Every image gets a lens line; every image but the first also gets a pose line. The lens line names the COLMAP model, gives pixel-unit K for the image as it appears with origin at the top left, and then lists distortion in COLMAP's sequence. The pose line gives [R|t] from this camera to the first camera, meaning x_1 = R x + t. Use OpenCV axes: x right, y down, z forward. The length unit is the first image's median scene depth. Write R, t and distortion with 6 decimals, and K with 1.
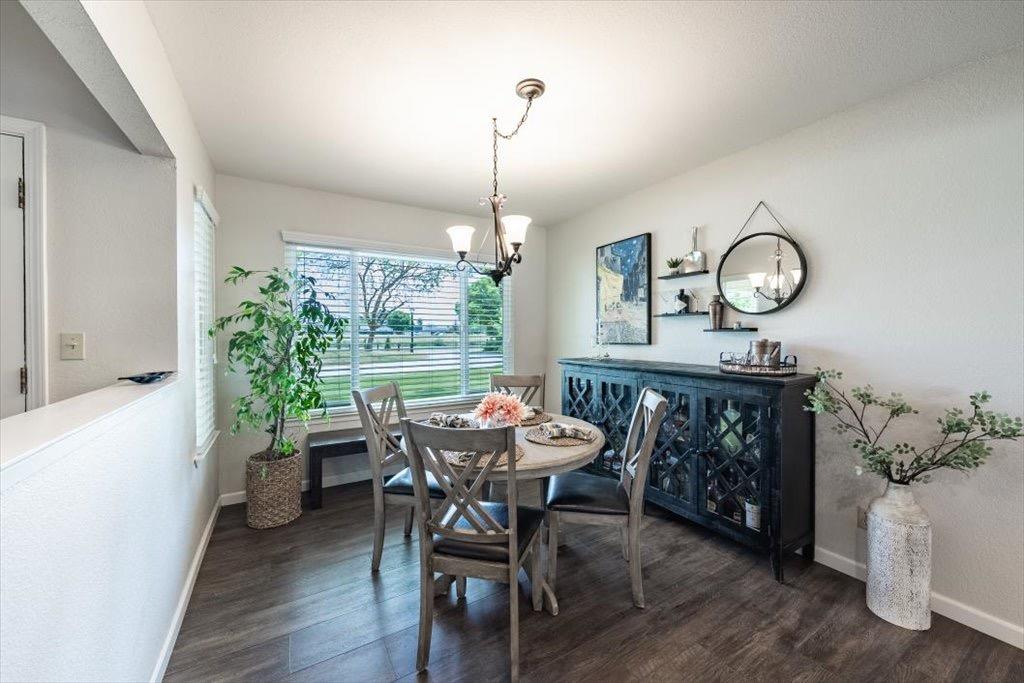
lens RADIAL K [[386.2, 0, 511.2], [0, 386.2, 338.0], [0, 0, 1]] dist [-0.000474, -0.000203]
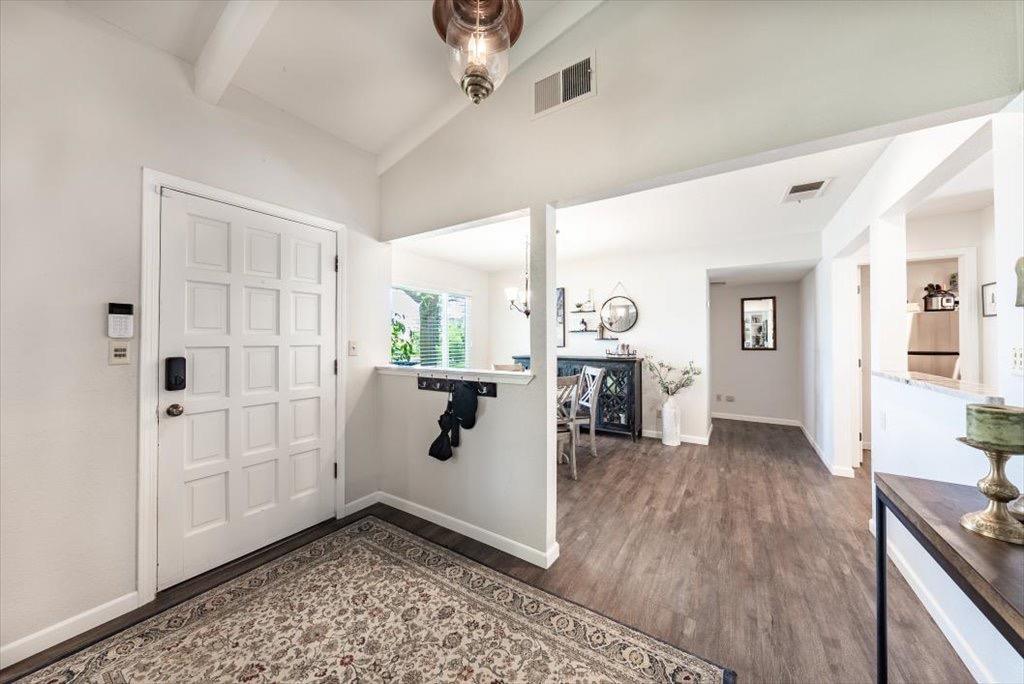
lens RADIAL K [[346.4, 0, 511.9], [0, 346.4, 339.5], [0, 0, 1]] dist [0.000500, 0.000005]
pose [[0.898038, 0.001058, 0.439916, -0.900966], [0.006757, 0.999846, -0.016199, 0.009828], [-0.439865, 0.017520, 0.897893, -0.593211]]
